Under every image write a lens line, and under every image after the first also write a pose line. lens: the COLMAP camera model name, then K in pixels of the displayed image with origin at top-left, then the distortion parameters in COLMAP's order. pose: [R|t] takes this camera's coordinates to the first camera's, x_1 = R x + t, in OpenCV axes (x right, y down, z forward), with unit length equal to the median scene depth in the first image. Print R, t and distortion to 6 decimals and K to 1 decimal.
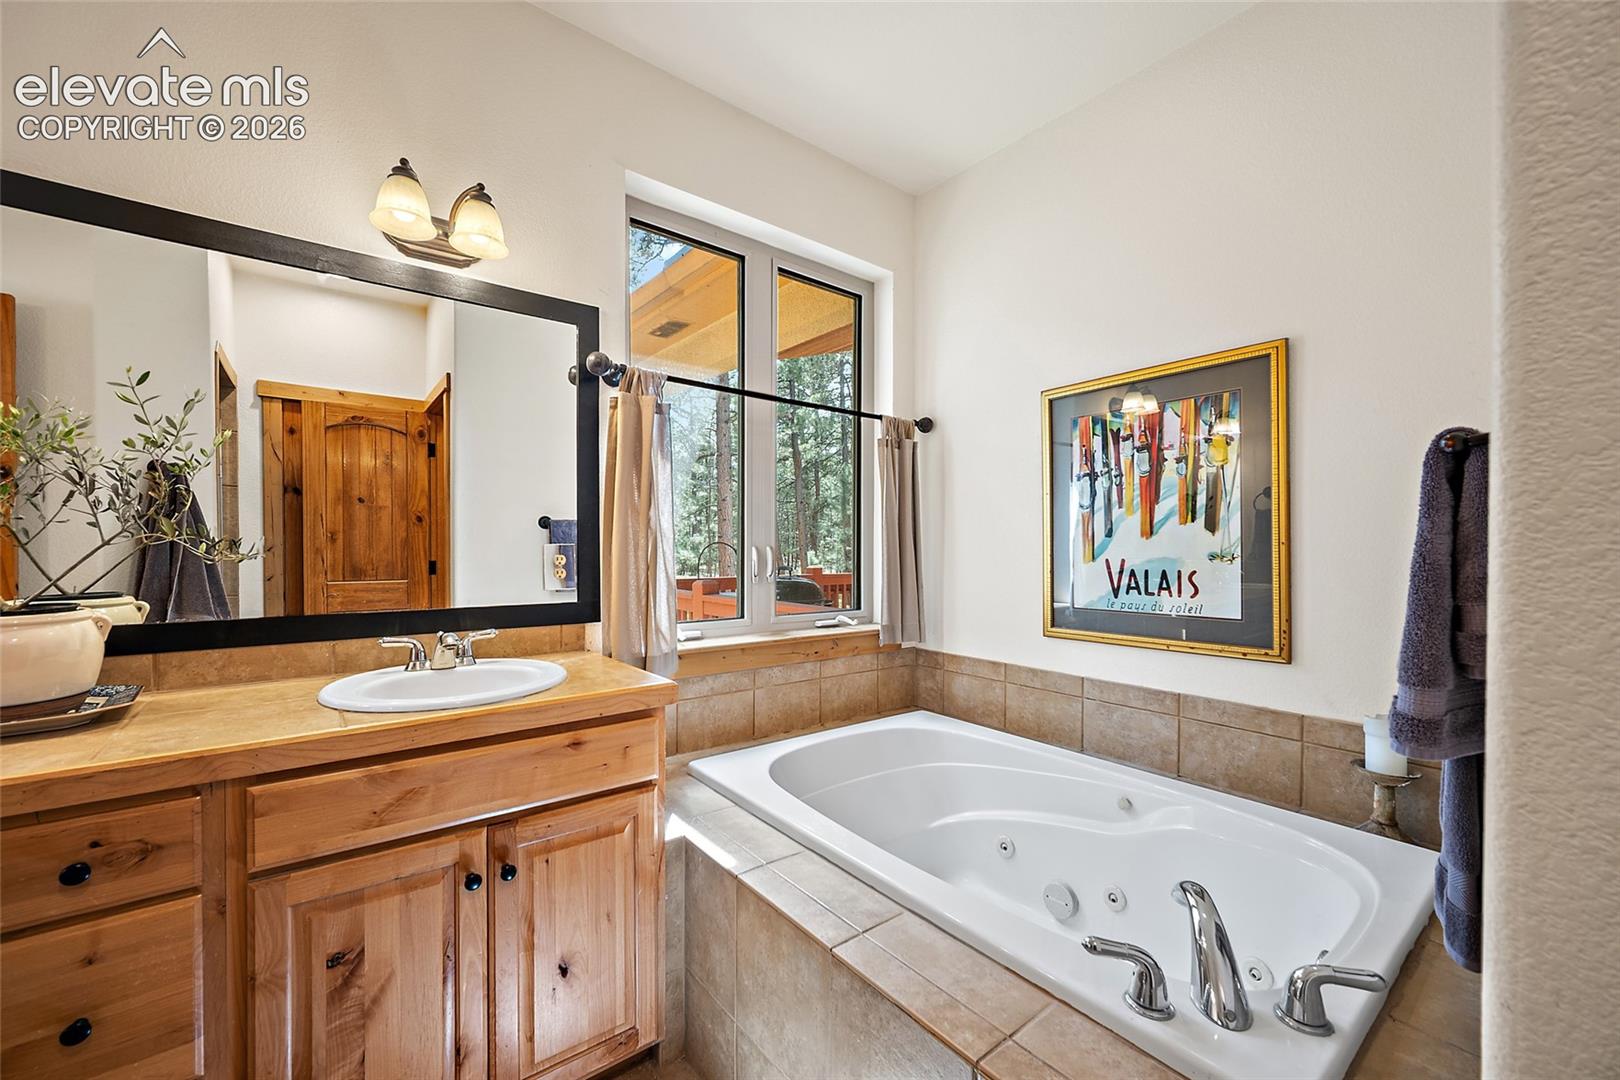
lens RADIAL K [[634.1, 0, 802.4], [0, 634.1, 536.6], [0, 0, 1]] dist [-0.002653, 0.000355]
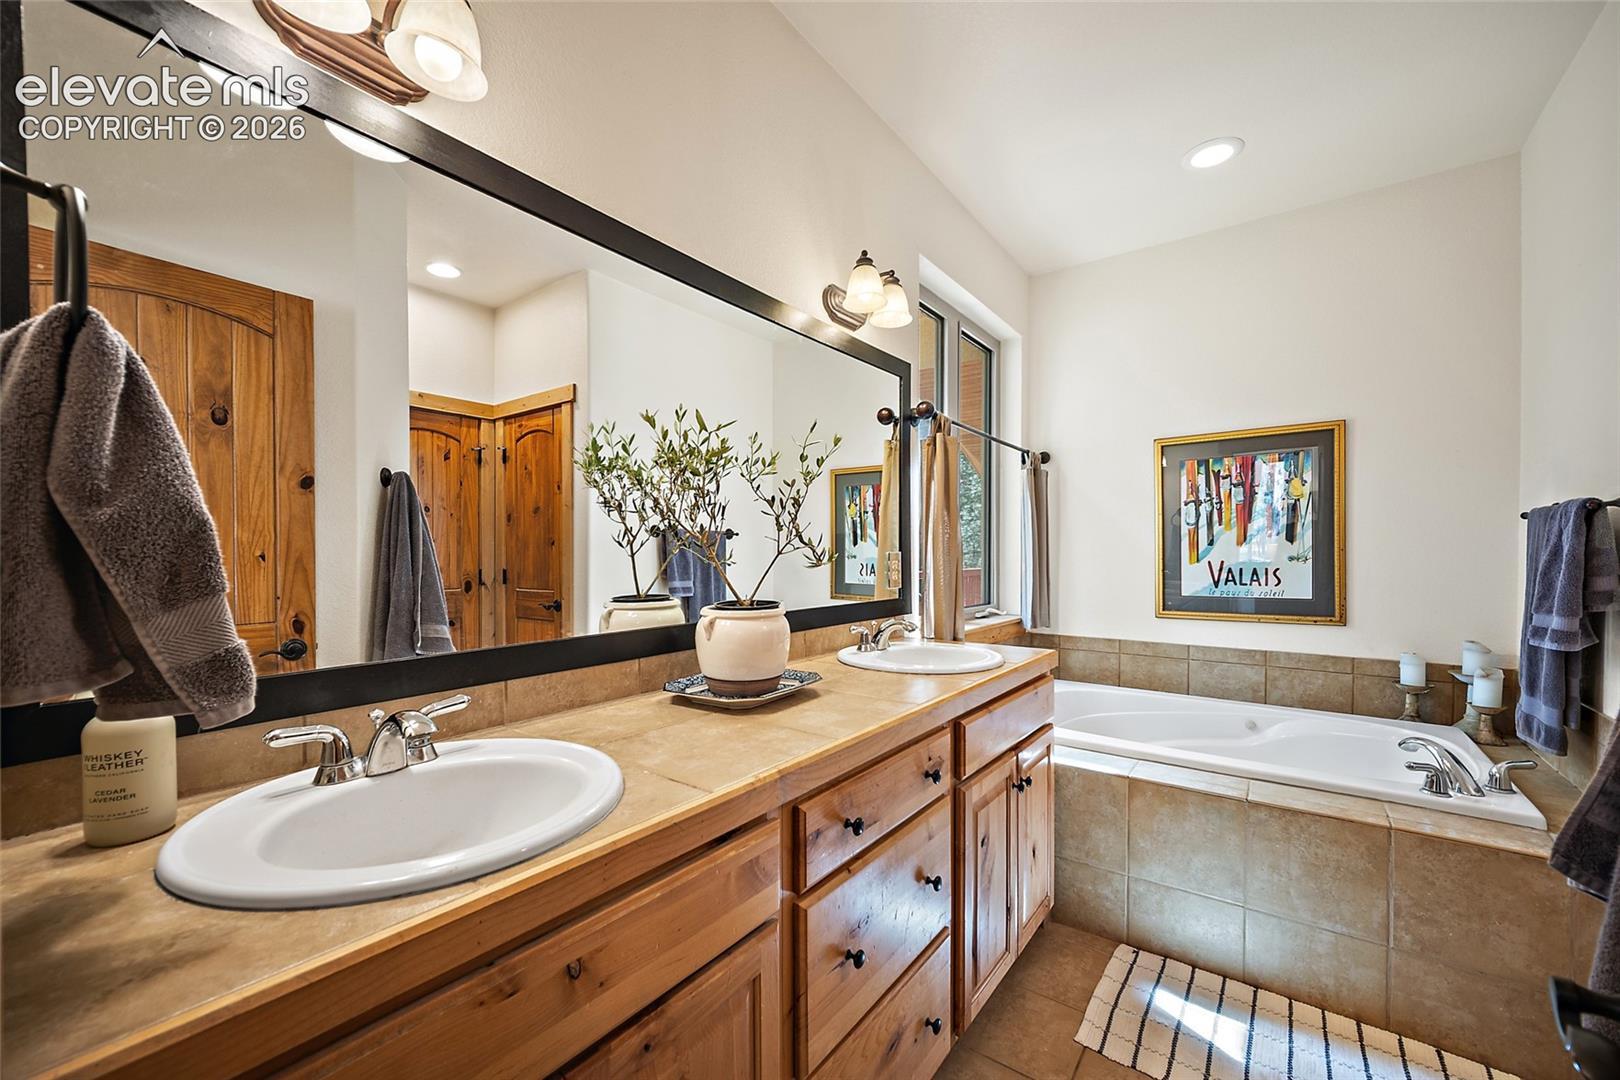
lens RADIAL K [[634.1, 0, 814.0], [0, 634.1, 546.8], [0, 0, 1]] dist [-0.002653, 0.000355]
pose [[0.965249, -0.001910, 0.261326, -0.786280], [0.000463, 0.999984, 0.005600, -0.004936], [-0.261333, -0.005284, 0.965234, -0.152195]]
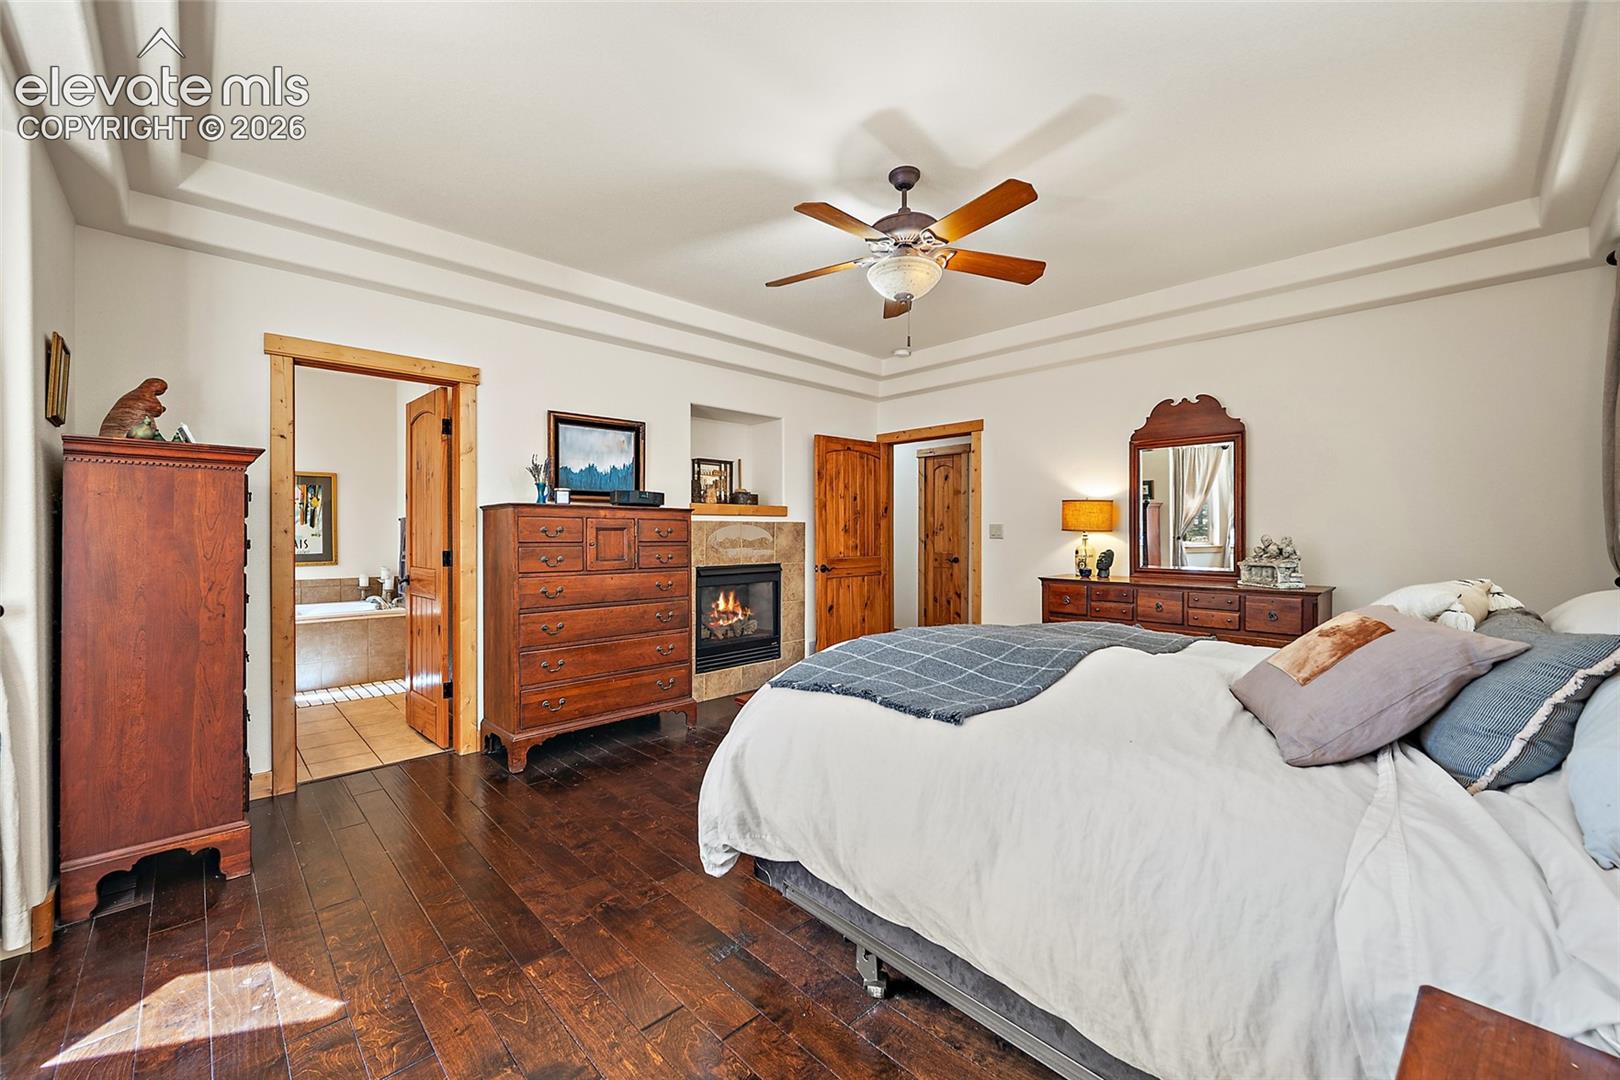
lens RADIAL K [[634.1, 0, 800.0], [0, 634.1, 532.7], [0, 0, 1]] dist [-0.002653, 0.000355]
pose [[-0.106547, -0.007352, 0.994280, -2.567876], [-0.001857, 0.999972, 0.007195, -0.006331], [-0.994306, -0.001080, -0.106558, -1.014136]]
